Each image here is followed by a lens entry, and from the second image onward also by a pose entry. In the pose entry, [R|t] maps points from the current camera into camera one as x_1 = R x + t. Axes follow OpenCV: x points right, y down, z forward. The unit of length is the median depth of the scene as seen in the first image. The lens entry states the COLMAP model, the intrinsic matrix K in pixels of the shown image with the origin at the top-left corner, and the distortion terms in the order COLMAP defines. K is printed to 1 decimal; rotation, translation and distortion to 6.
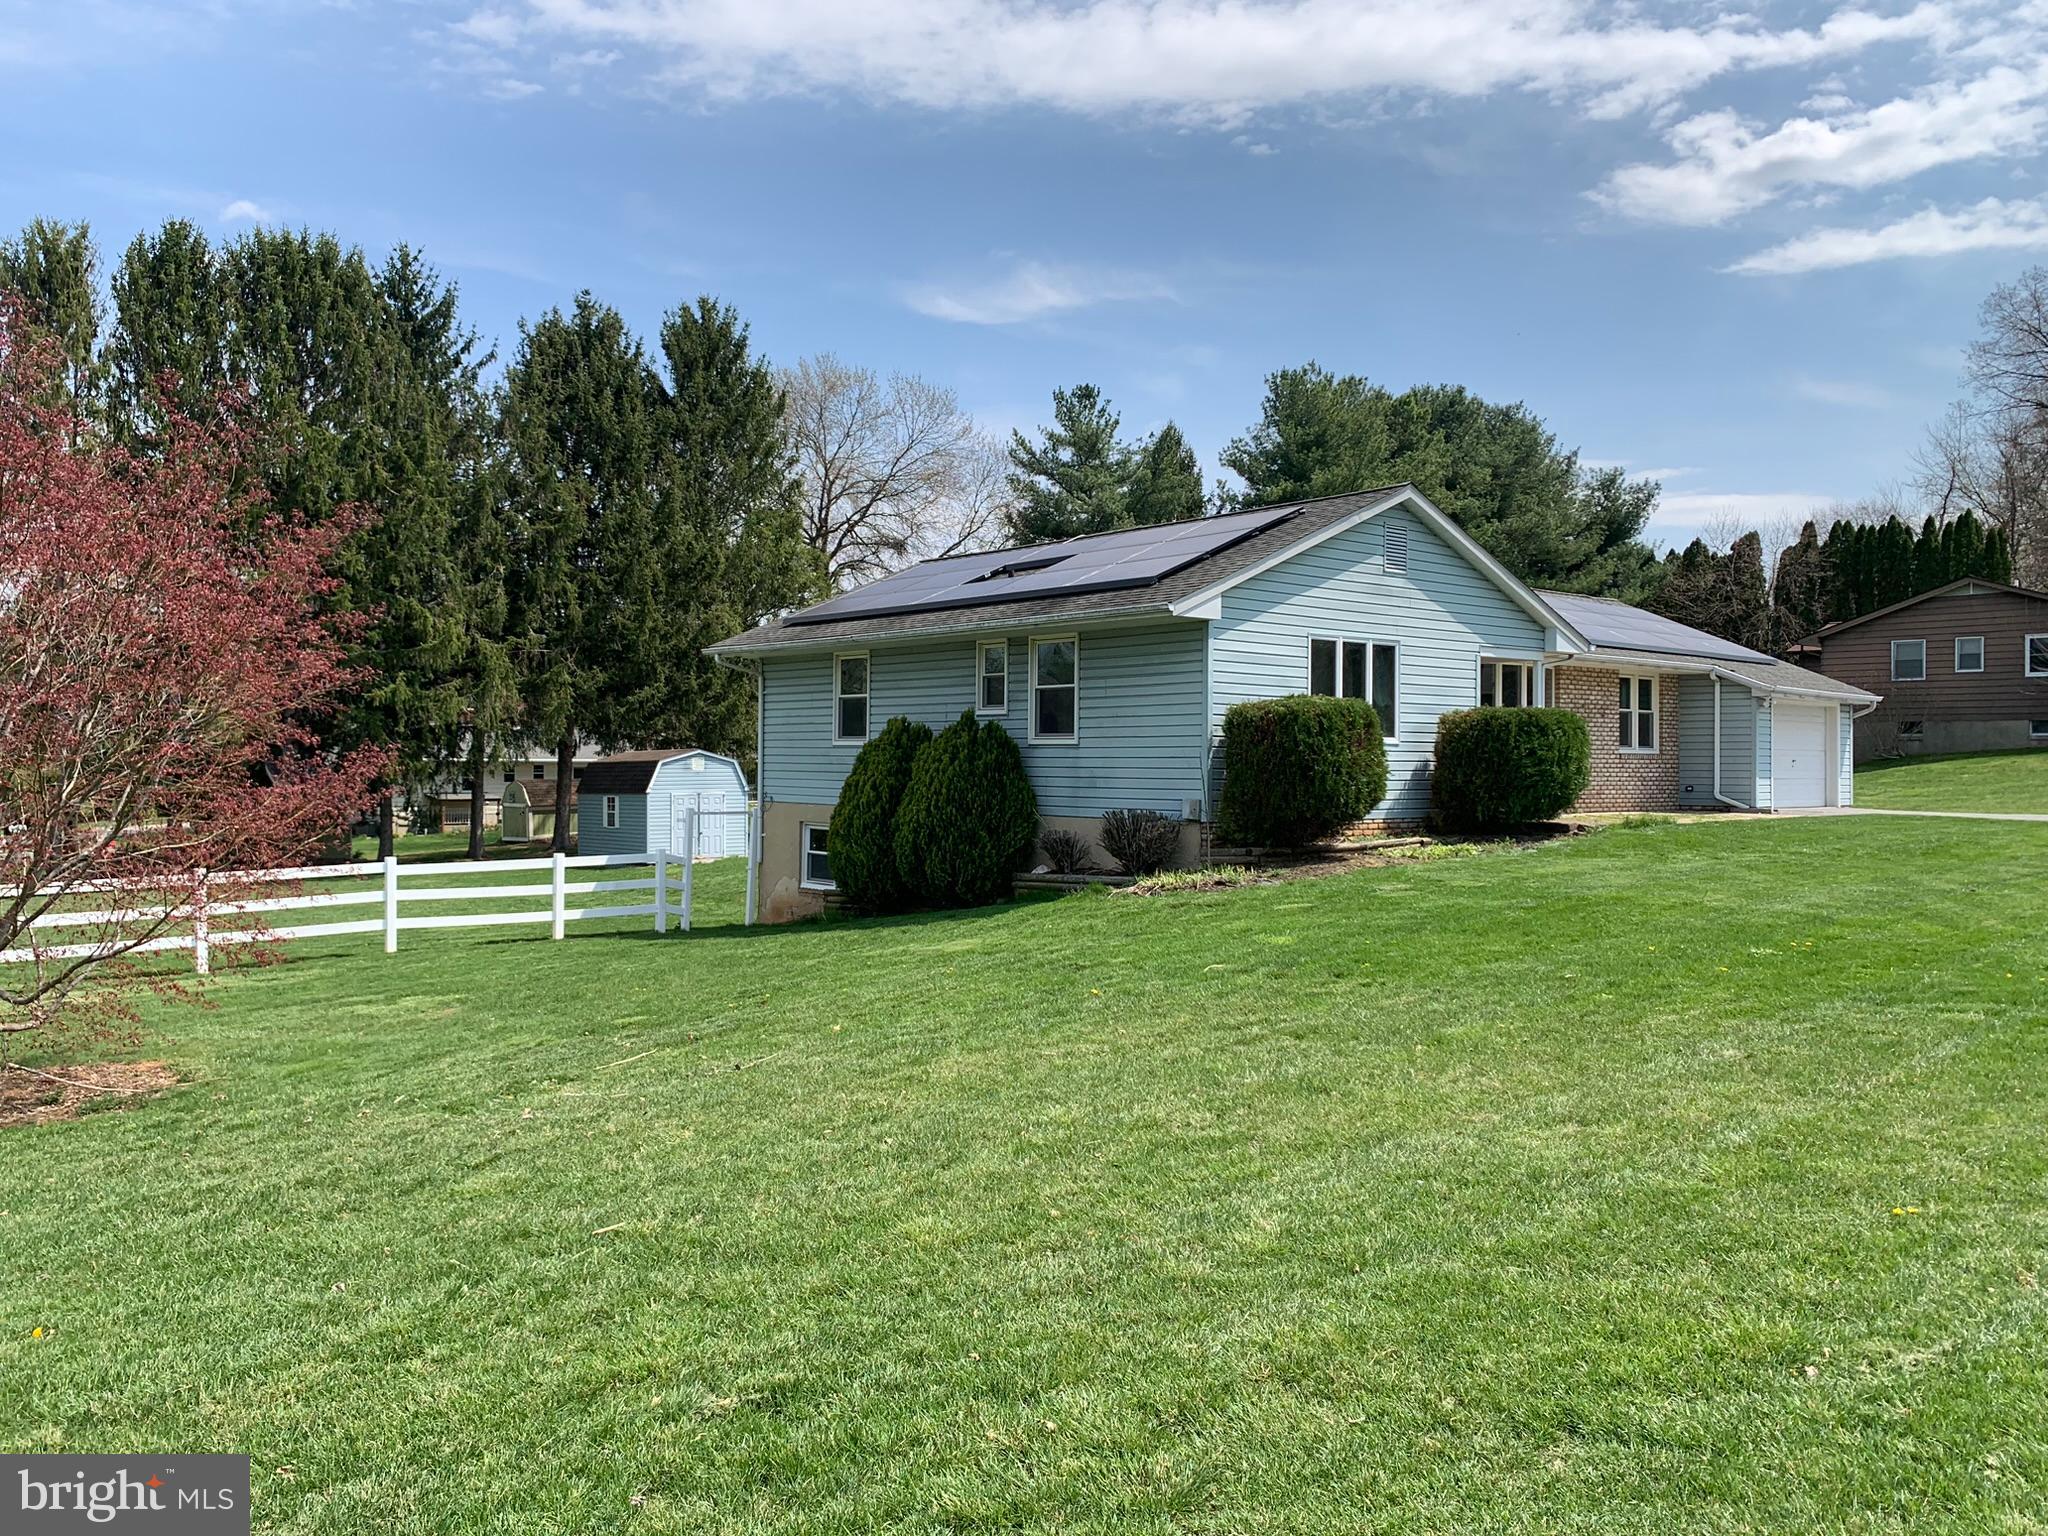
lens RADIAL K [[1558.0, 0, 1009.4], [0, 1558.0, 766.3], [0, 0, 1]] dist [0.064405, -0.057755]
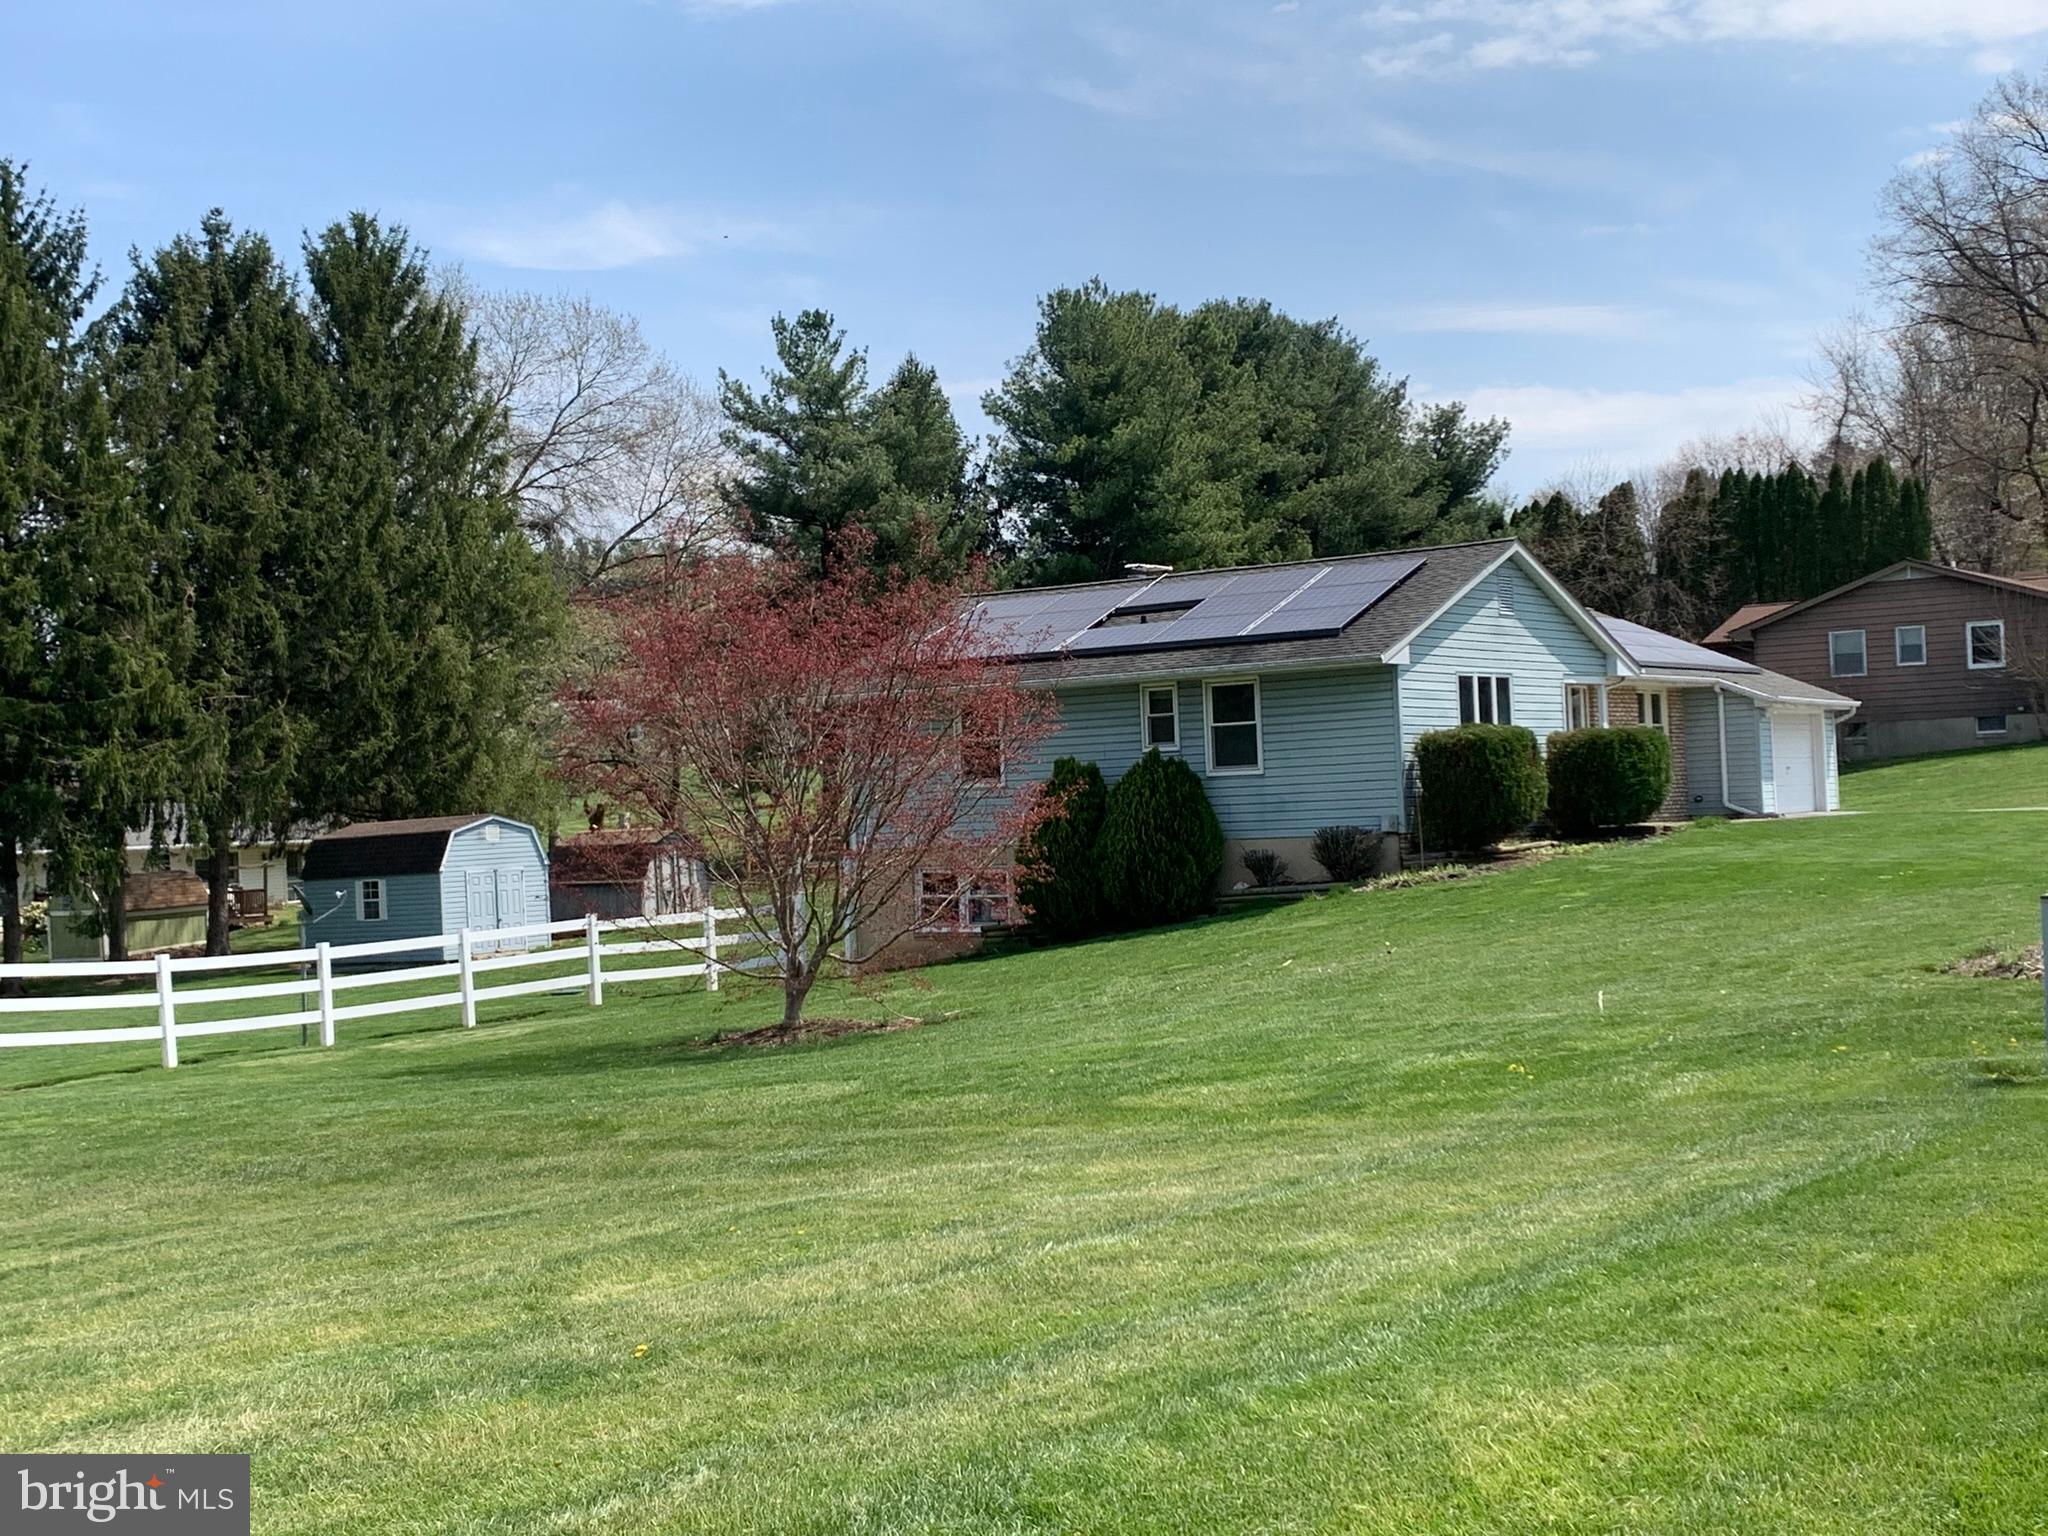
lens RADIAL K [[2661.9, 0, 971.6], [0, 2661.9, 736.2], [0, 0, 1]] dist [0.145351, 0.000000]
pose [[0.972678, -0.038655, 0.228916, -0.241157], [0.047324, 0.998351, -0.032501, 0.004609], [-0.227282, 0.042446, 0.972904, -0.337025]]
